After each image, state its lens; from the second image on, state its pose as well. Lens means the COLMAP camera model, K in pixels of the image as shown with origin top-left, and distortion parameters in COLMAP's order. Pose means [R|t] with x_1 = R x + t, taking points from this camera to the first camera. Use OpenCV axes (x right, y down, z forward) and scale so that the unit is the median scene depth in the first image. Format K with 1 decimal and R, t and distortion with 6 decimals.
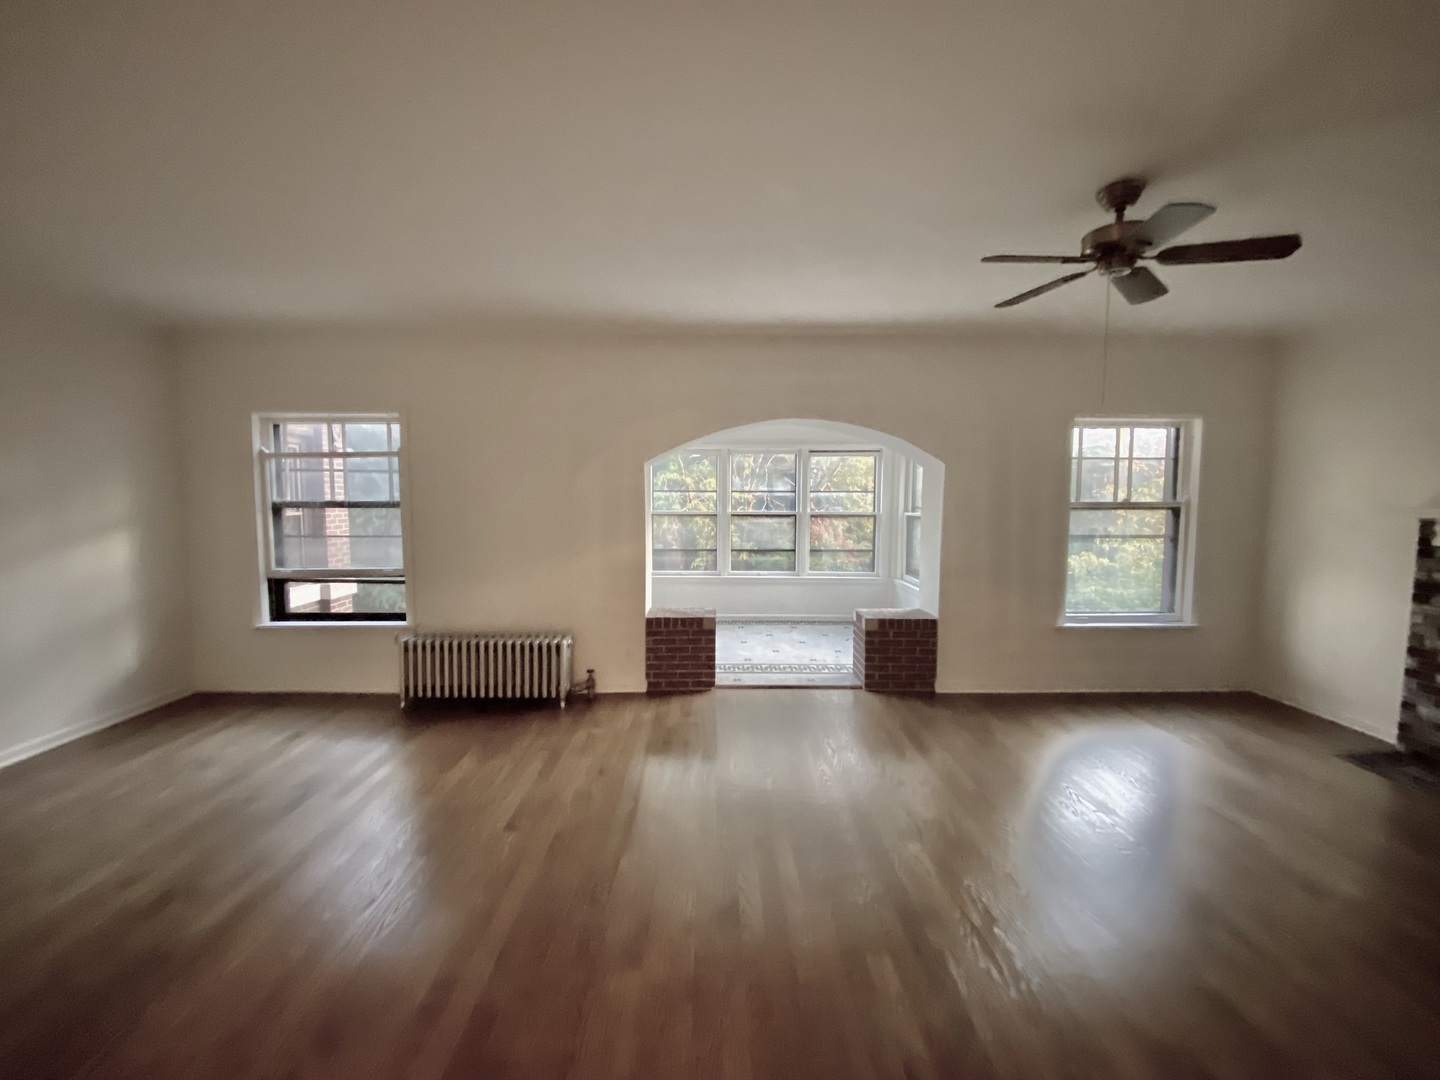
lens RADIAL K [[583.1, 0, 722.7], [0, 583.1, 532.7], [0, 0, 1]] dist [0.010430, -0.015643]
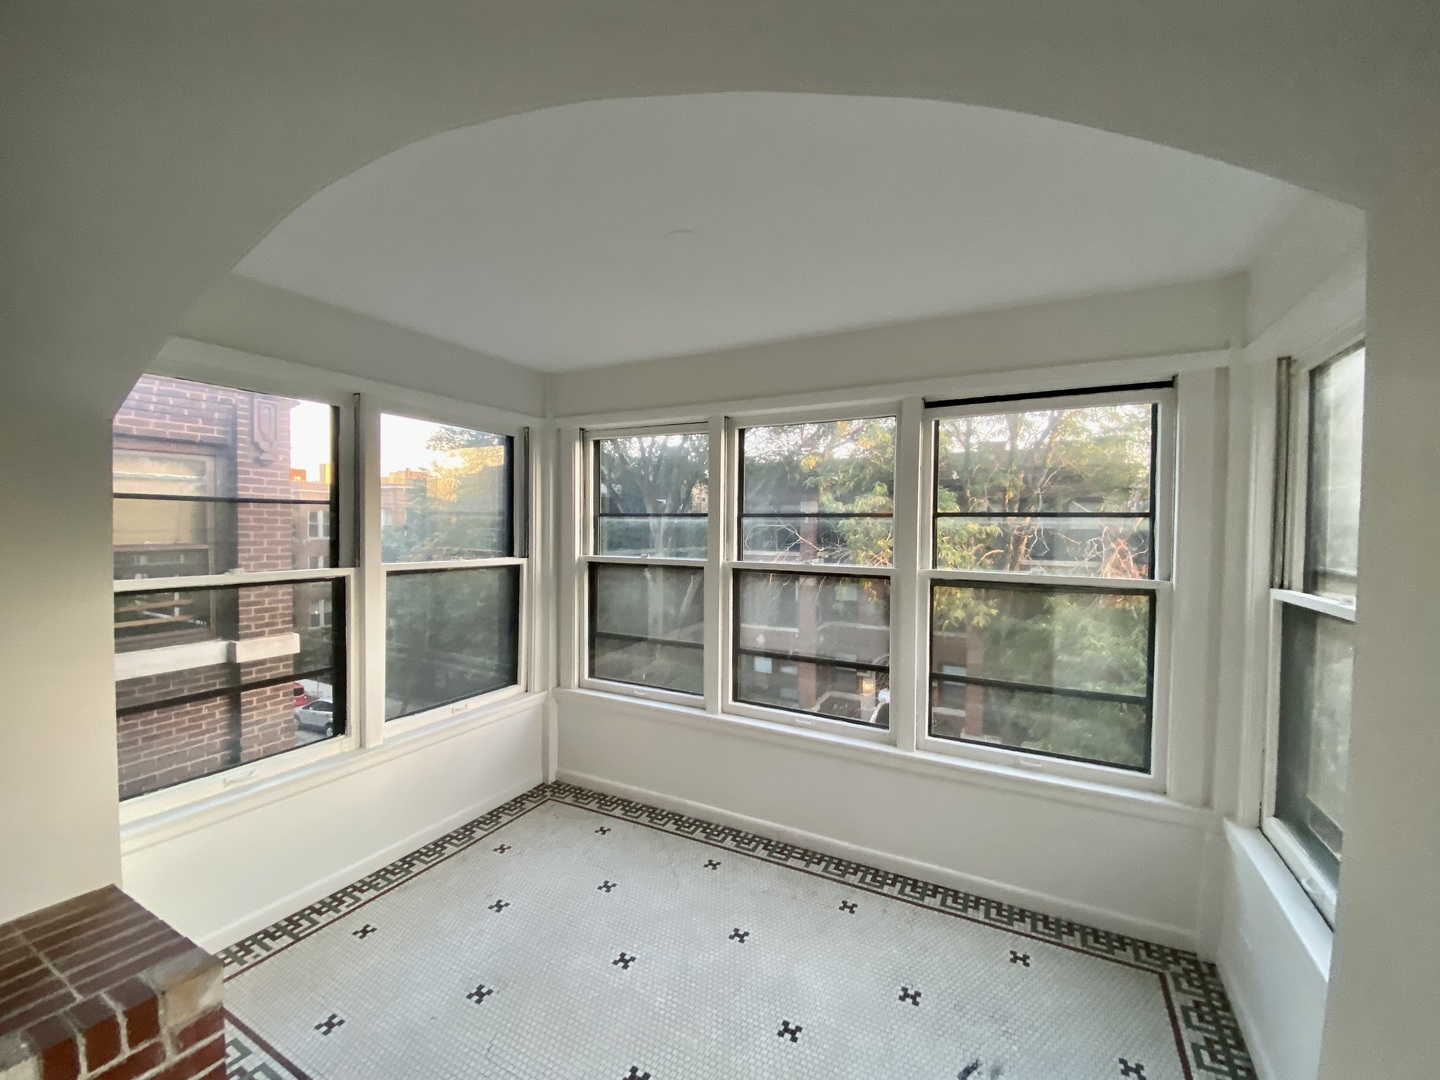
lens RADIAL K [[583.1, 0, 722.7], [0, 583.1, 532.7], [0, 0, 1]] dist [0.010430, -0.015643]
pose [[0.878181, 0.009694, -0.478230, 0.220232], [-0.035987, 0.998300, -0.045847, -0.040120], [0.476973, 0.057472, 0.877037, 0.651107]]
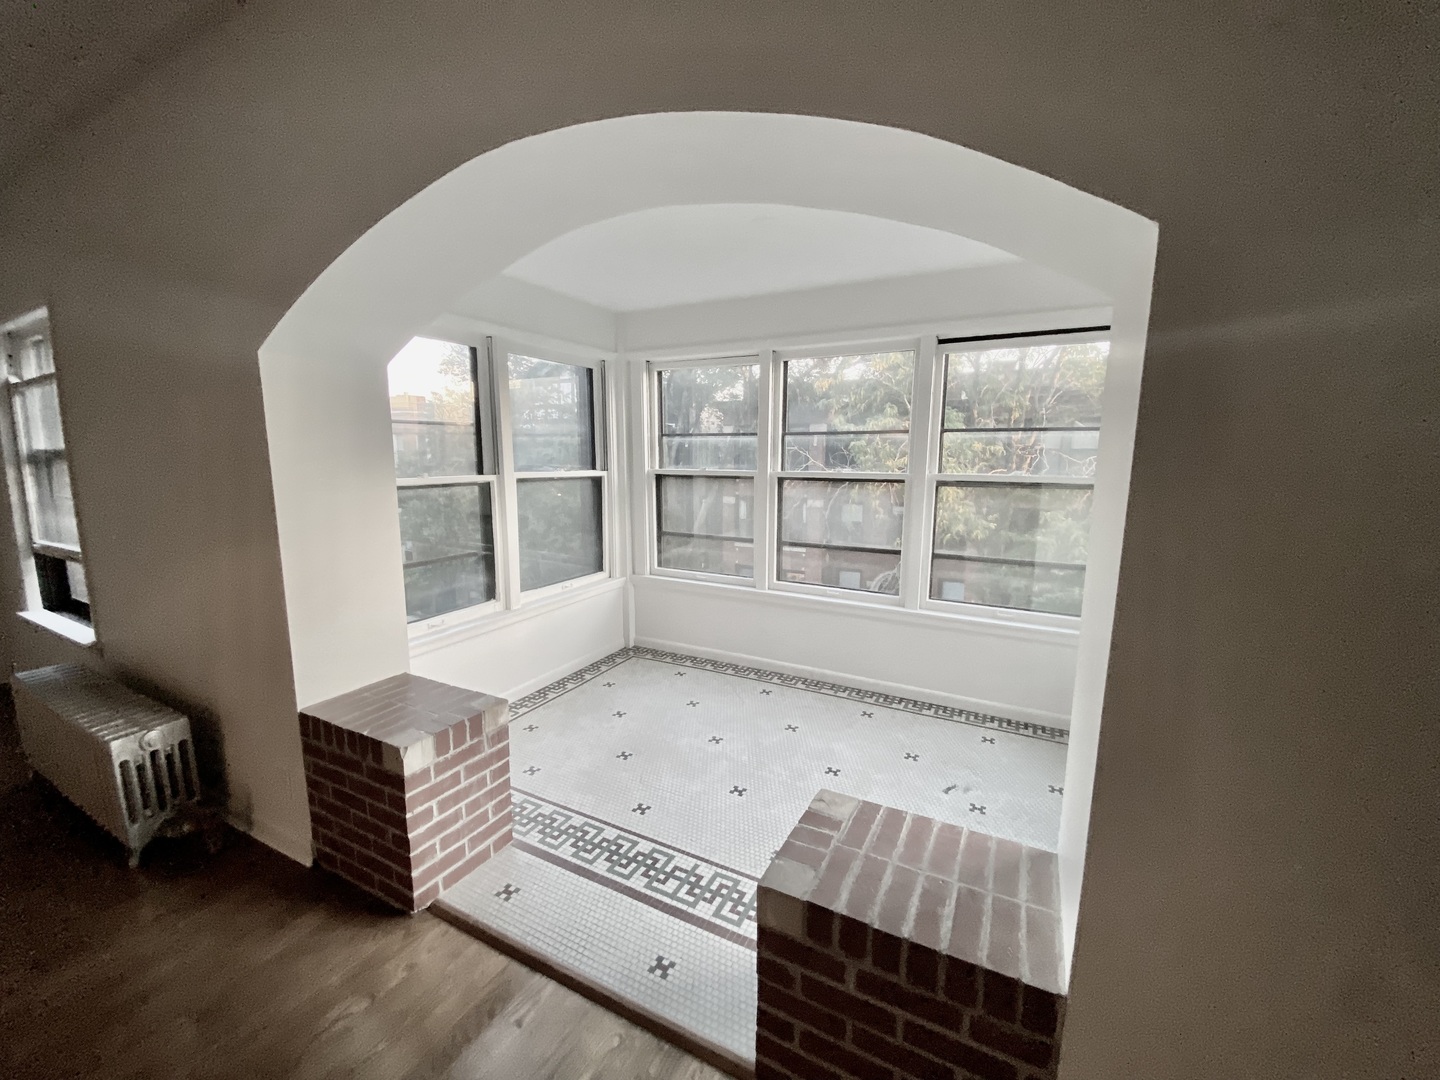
lens RADIAL K [[584.9, 0, 716.8], [0, 584.9, 538.1], [0, 0, 1]] dist [0.028633, -0.023657]
pose [[0.872111, 0.070097, -0.484261, 0.239559], [-0.029146, 0.995370, 0.091592, -0.024427], [0.488439, -0.065765, 0.870116, 0.524641]]
